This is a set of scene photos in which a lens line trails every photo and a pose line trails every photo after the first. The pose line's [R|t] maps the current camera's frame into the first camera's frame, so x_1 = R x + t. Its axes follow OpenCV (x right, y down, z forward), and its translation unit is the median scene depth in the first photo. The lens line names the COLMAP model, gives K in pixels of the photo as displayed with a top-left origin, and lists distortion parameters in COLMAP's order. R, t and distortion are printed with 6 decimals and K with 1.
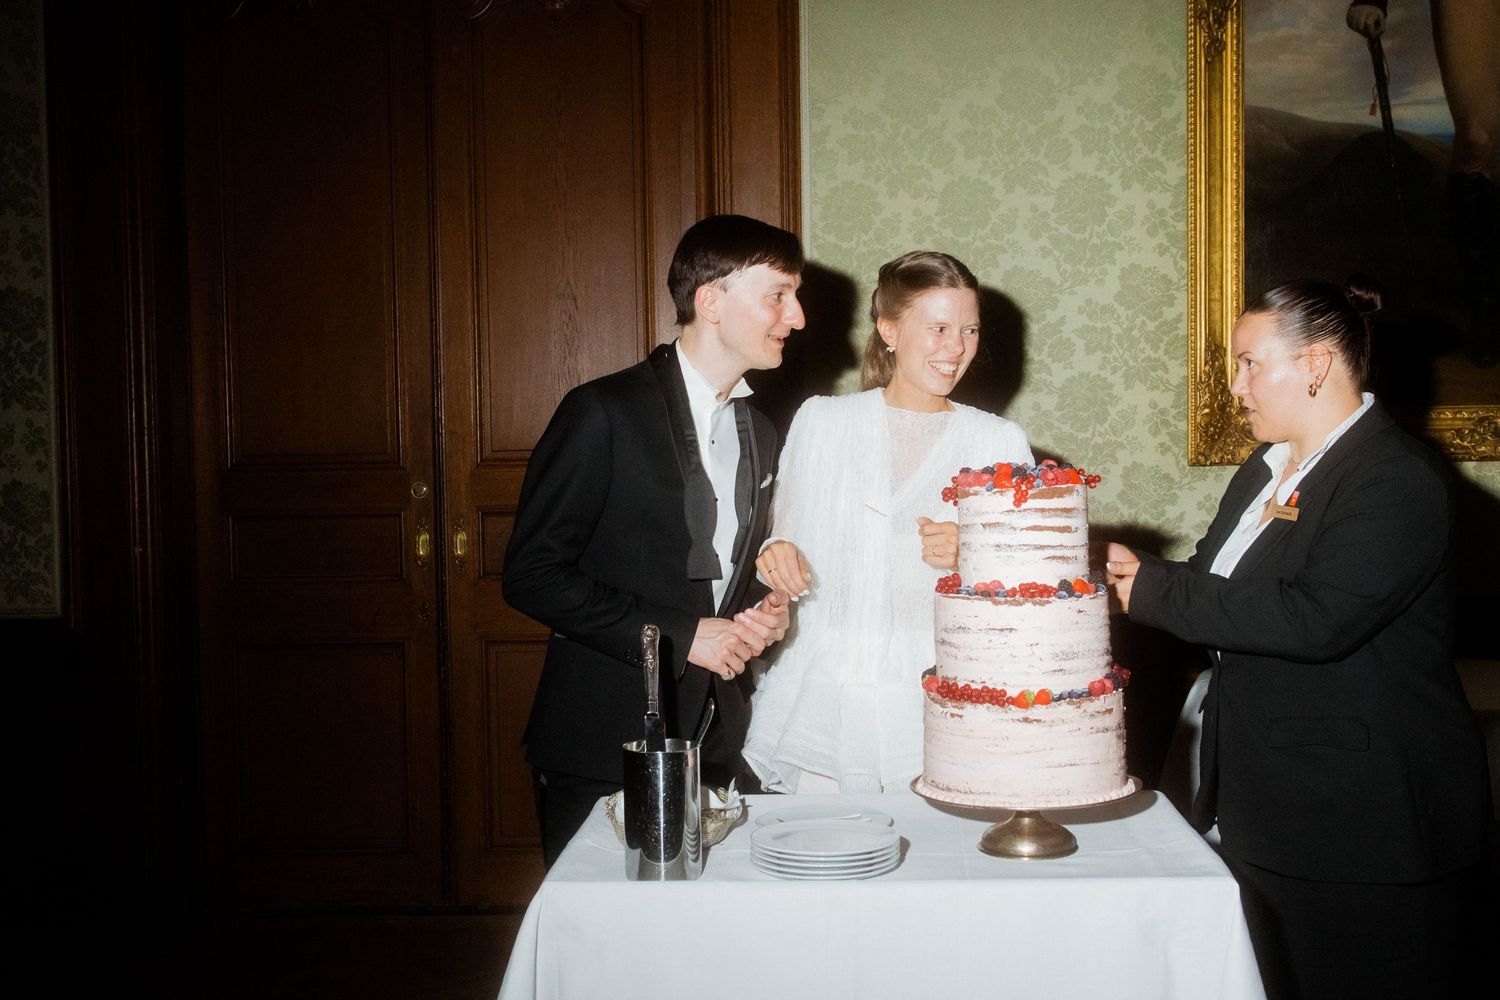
lens RADIAL K [[1632.9, 0, 740.3], [0, 1632.9, 524.0], [0, 0, 1]] dist [-0.037410, 0.000000]
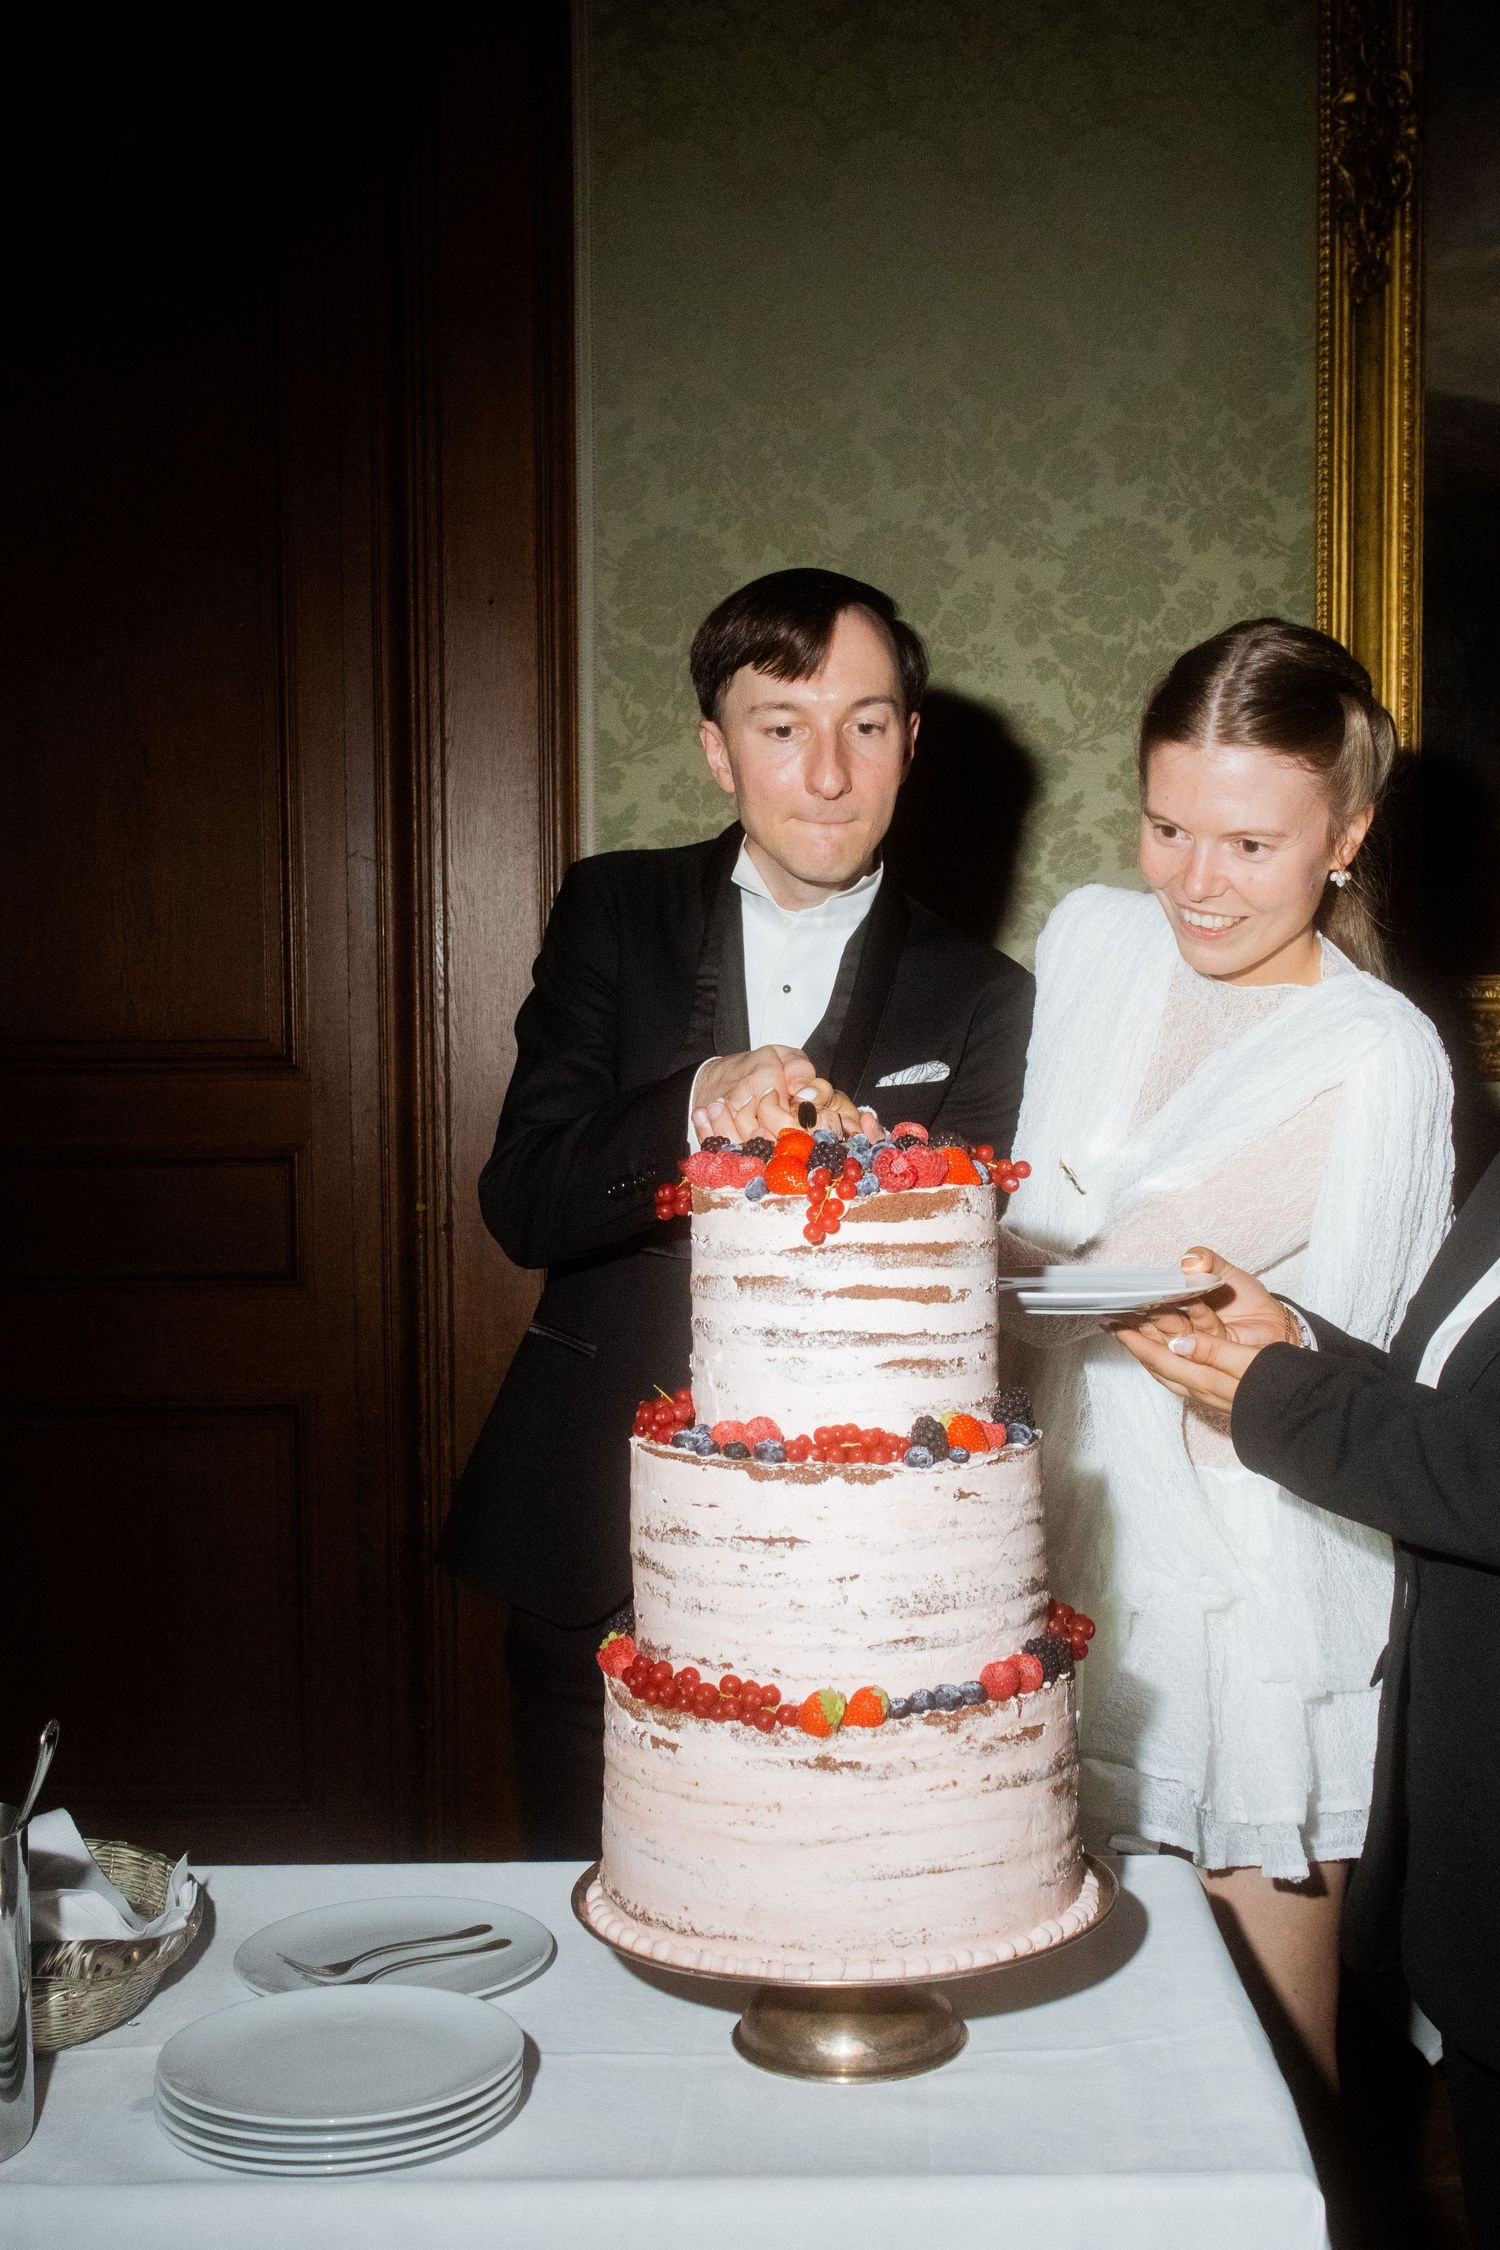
lens RADIAL K [[2449.4, 0, 819.1], [0, 2449.4, 1127.7], [0, 0, 1]] dist [-0.037410, 0.000000]
pose [[0.999132, 0.008410, 0.040796, 0.087510], [-0.008715, 0.999935, 0.007299, -0.026369], [-0.040732, -0.007648, 0.999141, 0.228773]]
